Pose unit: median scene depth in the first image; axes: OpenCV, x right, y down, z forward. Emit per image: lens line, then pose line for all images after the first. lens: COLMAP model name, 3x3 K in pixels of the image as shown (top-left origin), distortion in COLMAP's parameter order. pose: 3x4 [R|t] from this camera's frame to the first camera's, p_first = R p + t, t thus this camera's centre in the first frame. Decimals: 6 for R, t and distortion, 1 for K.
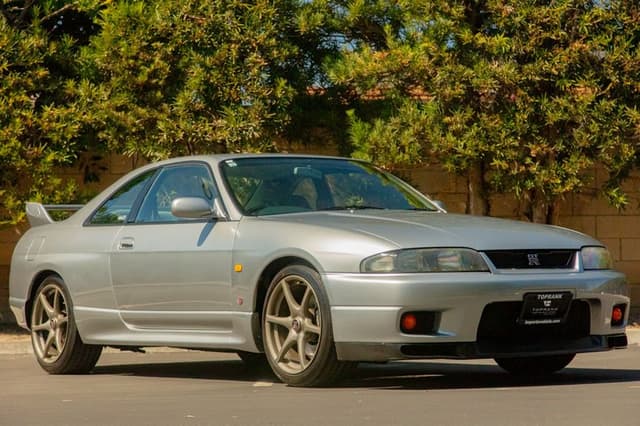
lens RADIAL K [[1660.1, 0, 318.8], [0, 1660.1, 212.7], [0, 0, 1]] dist [-0.011854, -0.199559]
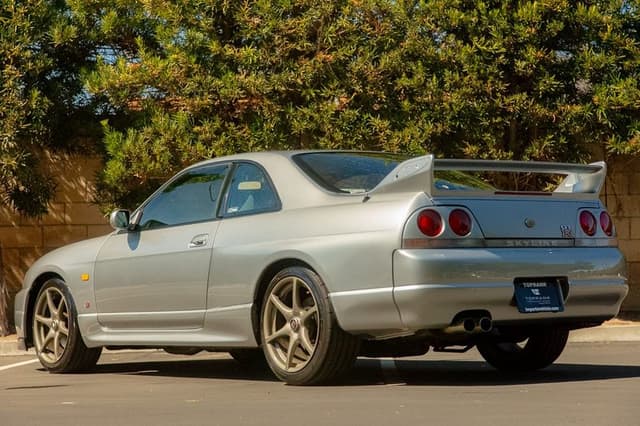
lens RADIAL K [[1660.1, 0, 318.8], [0, 1660.1, 212.7], [0, 0, 1]] dist [-0.011854, -0.199559]
pose [[0.999937, -0.005568, 0.009740, 0.142847], [0.005573, 0.999984, -0.000391, -0.003505], [-0.009738, 0.000445, 0.999952, -0.027319]]
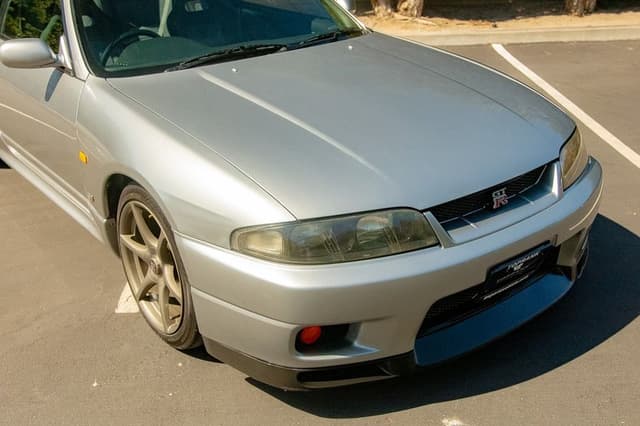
lens RADIAL K [[734.5, 0, 317.6], [0, 734.5, 212.9], [0, 0, 1]] dist [0.001736, 0.024681]
pose [[0.998620, -0.029351, 0.043551, 0.024988], [0.007659, 0.901785, 0.432117, -0.051576], [-0.051956, -0.431187, 0.900765, 0.413574]]
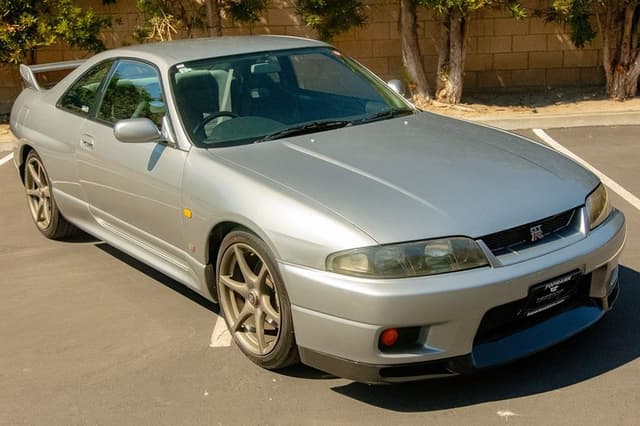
lens RADIAL K [[838.4, 0, 319.6], [0, 838.4, 211.1], [0, 0, 1]] dist [0.008703, 0.037767]
pose [[0.999187, -0.034172, 0.021373, 0.007741], [0.026196, 0.953590, 0.299967, -0.060870], [-0.030632, -0.299164, 0.953710, 0.341873]]
